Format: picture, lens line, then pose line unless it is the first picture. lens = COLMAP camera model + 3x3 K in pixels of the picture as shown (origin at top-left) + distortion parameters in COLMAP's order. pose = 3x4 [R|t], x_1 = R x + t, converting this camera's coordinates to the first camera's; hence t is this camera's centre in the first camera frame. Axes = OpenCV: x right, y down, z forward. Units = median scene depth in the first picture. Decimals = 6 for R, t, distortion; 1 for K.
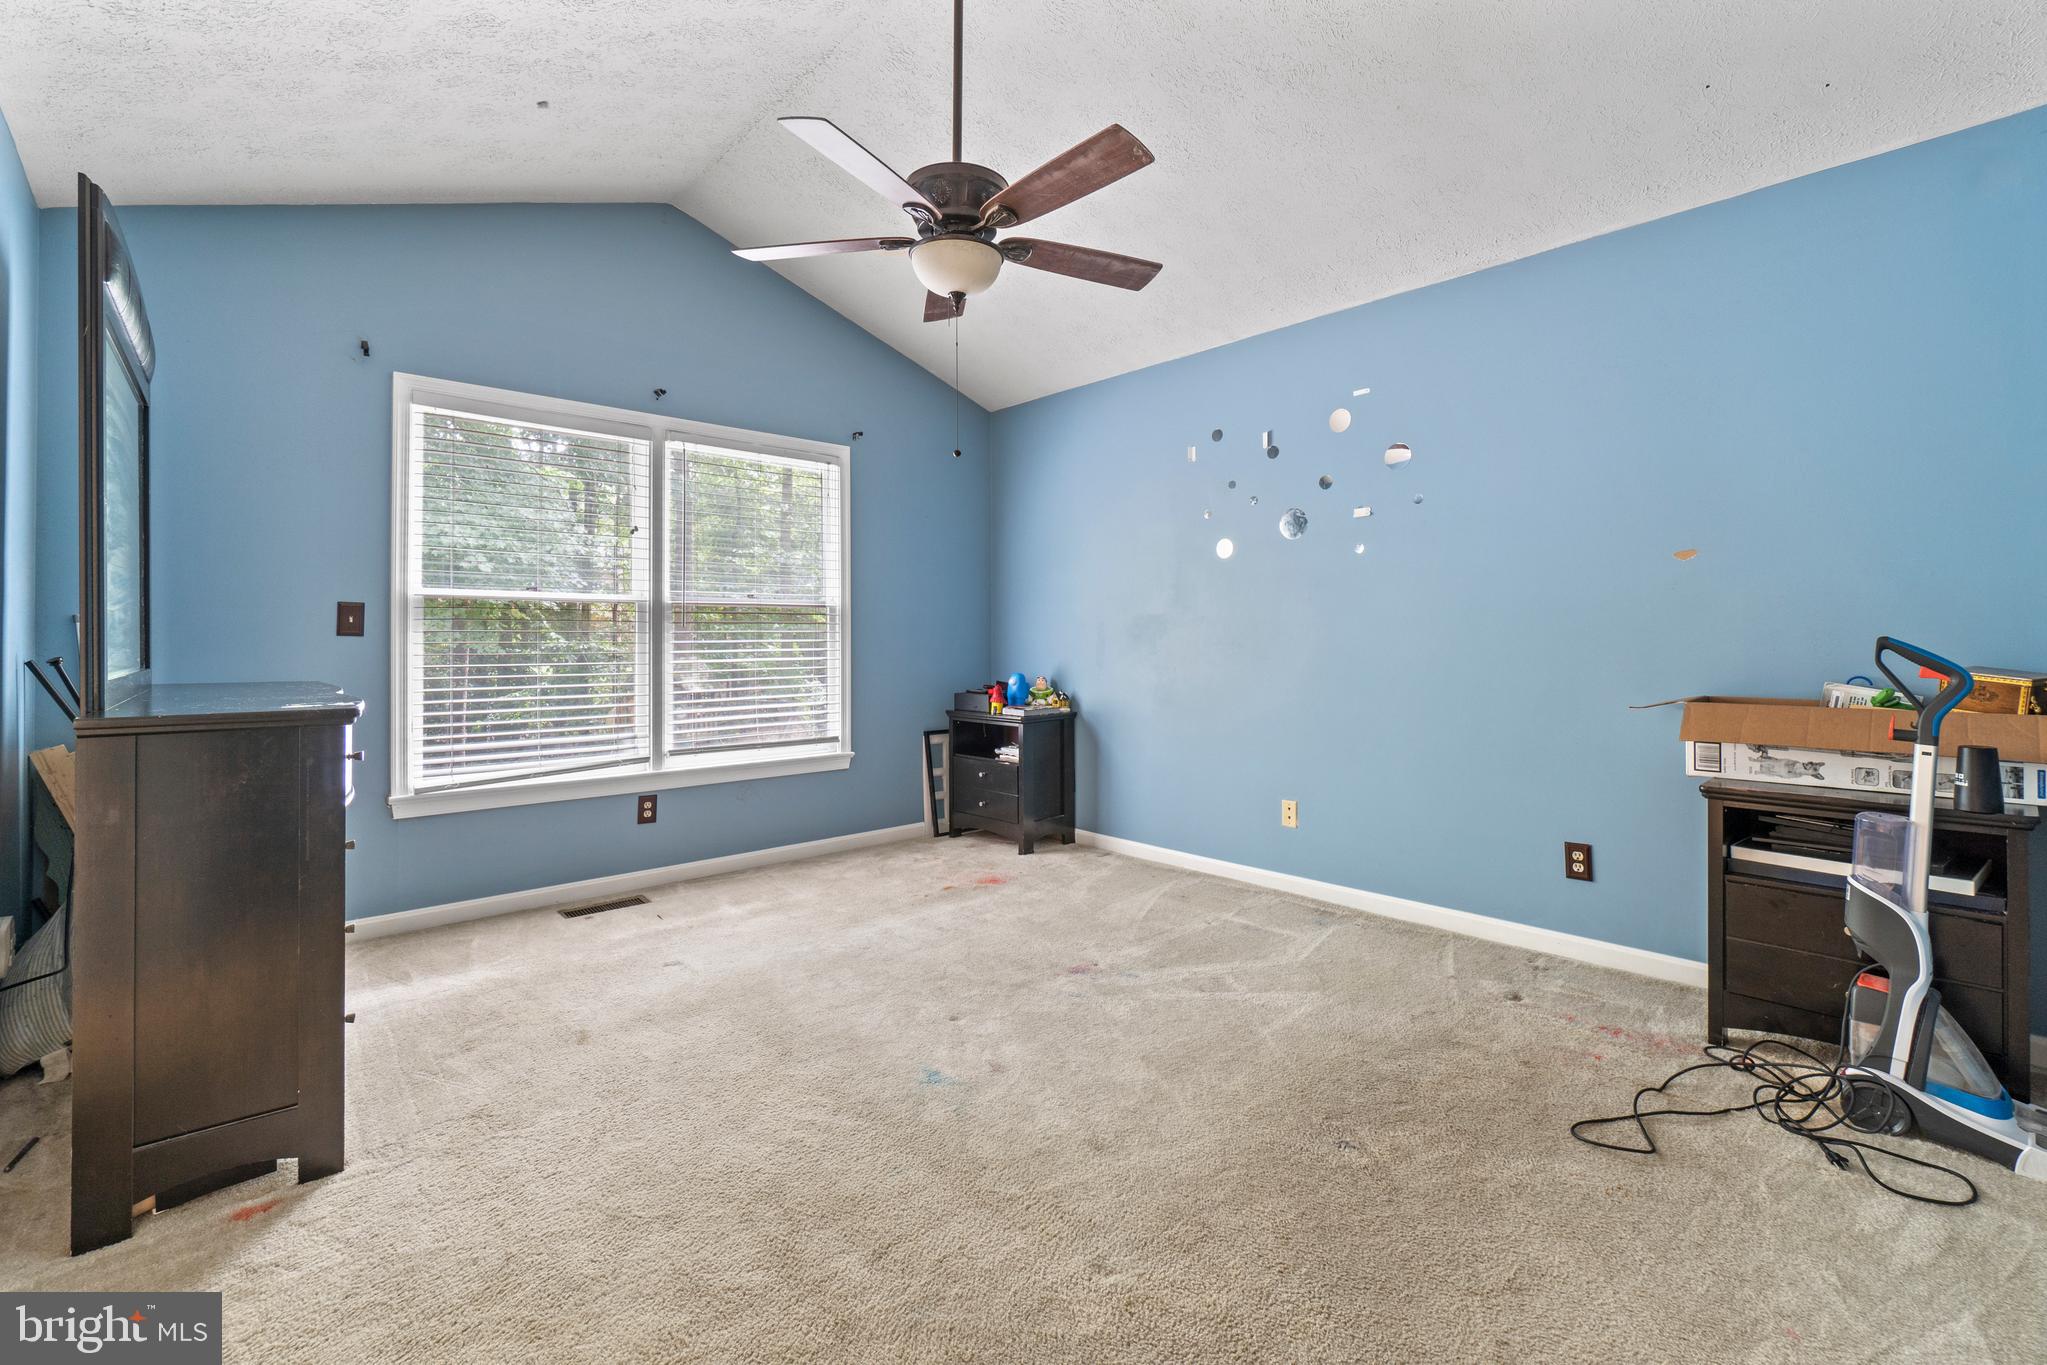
lens RADIAL K [[885.4, 0, 1015.3], [0, 885.4, 642.7], [0, 0, 1]] dist [-0.007990, 0.003471]
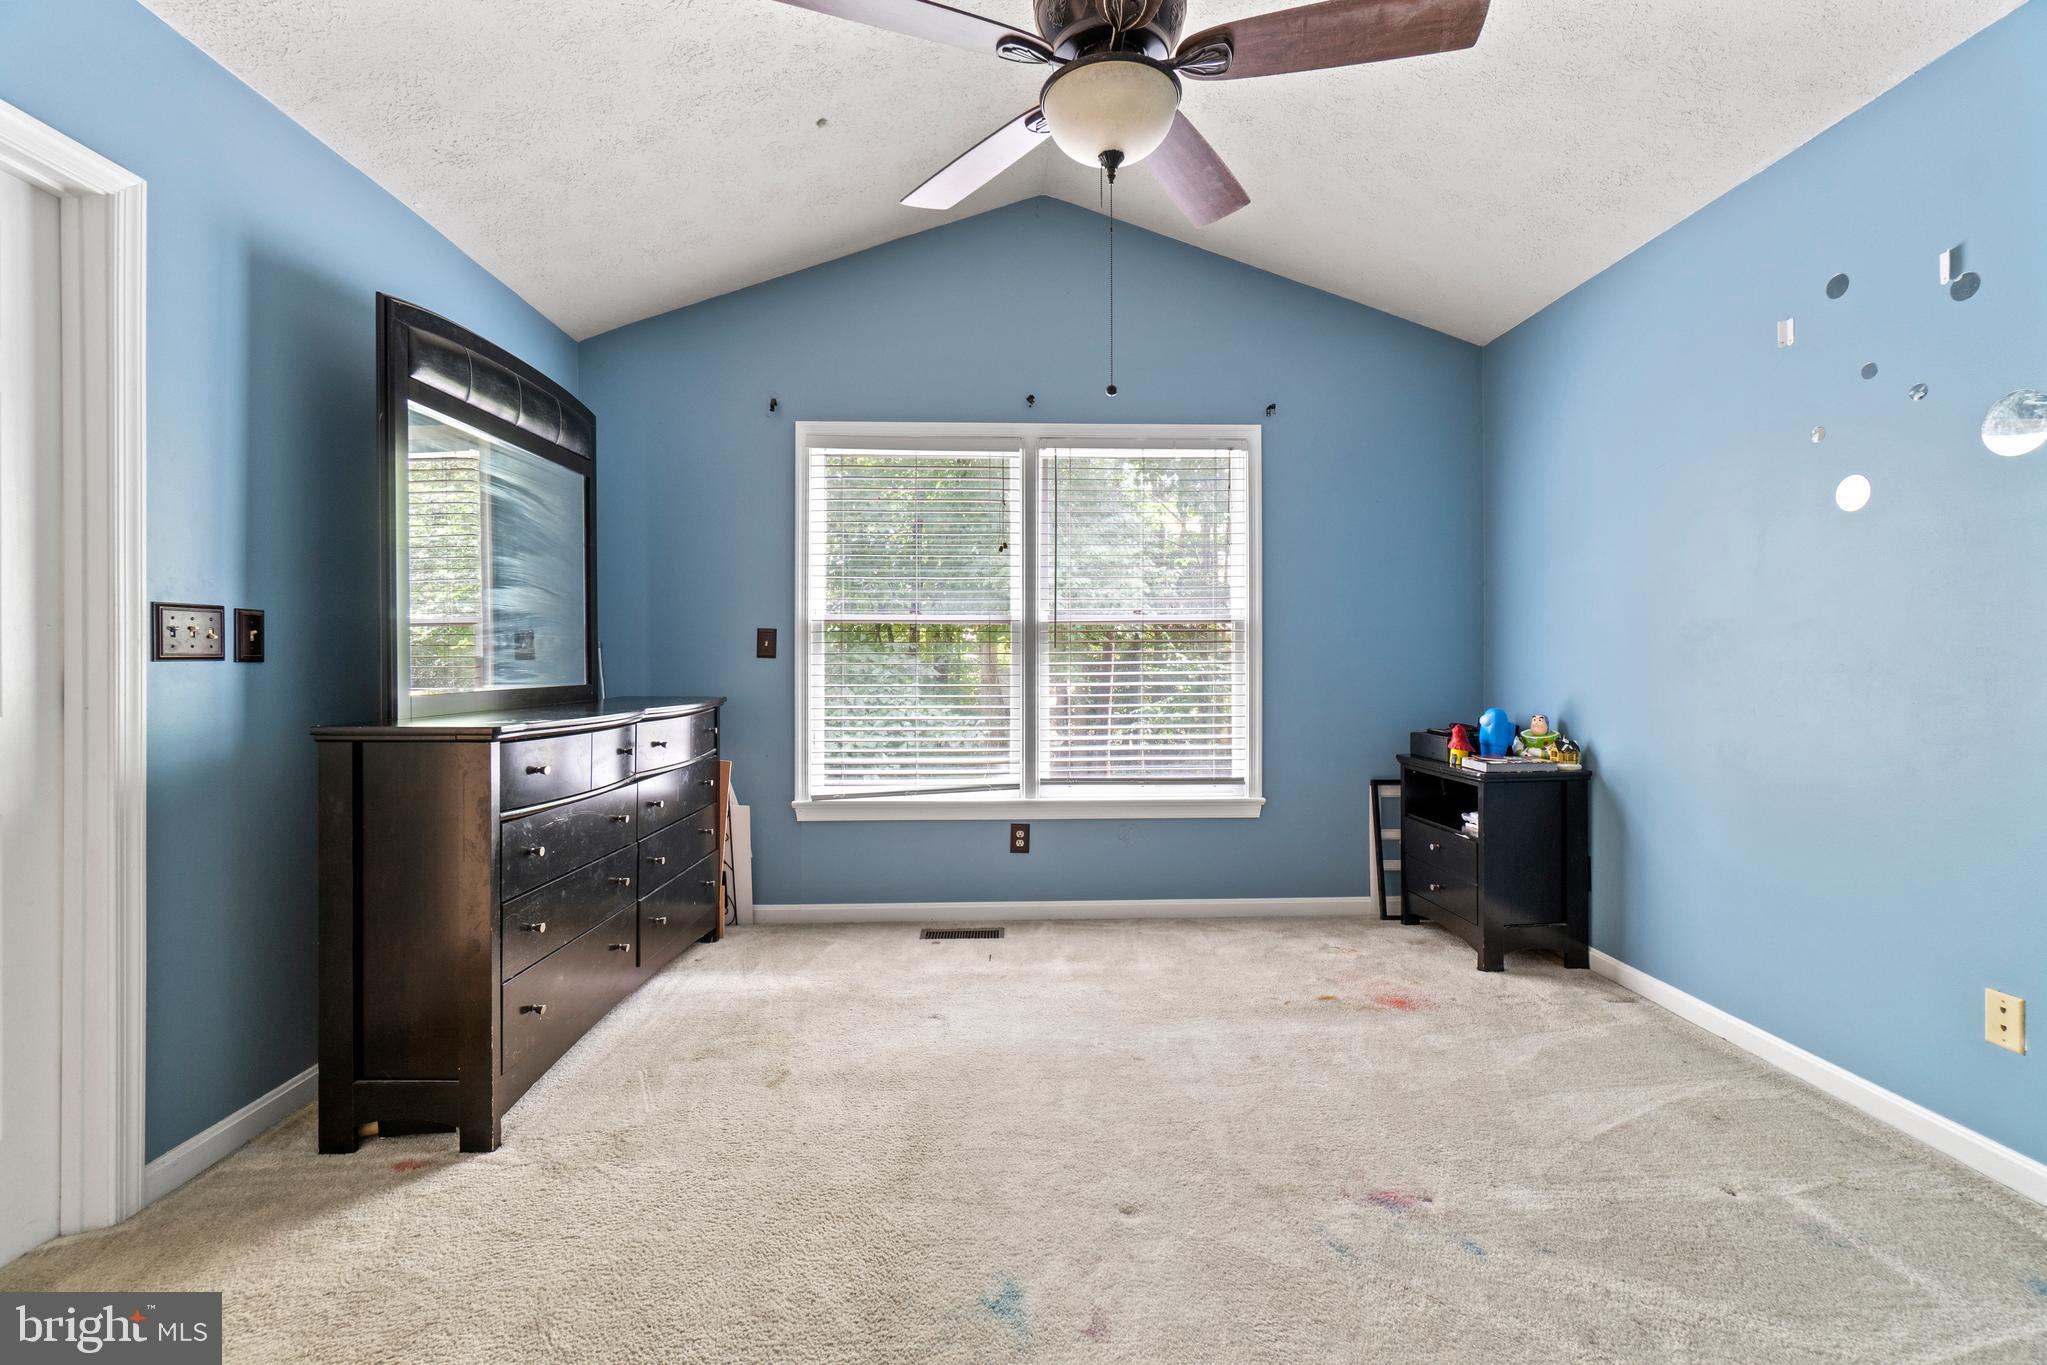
lens RADIAL K [[885.4, 0, 1019.5], [0, 885.4, 666.2], [0, 0, 1]] dist [-0.007990, 0.003471]
pose [[0.766521, 0.005607, -0.642194, 0.204498], [-0.002434, 0.999980, 0.005827, -0.003364], [0.642214, -0.002903, 0.766520, 0.278627]]
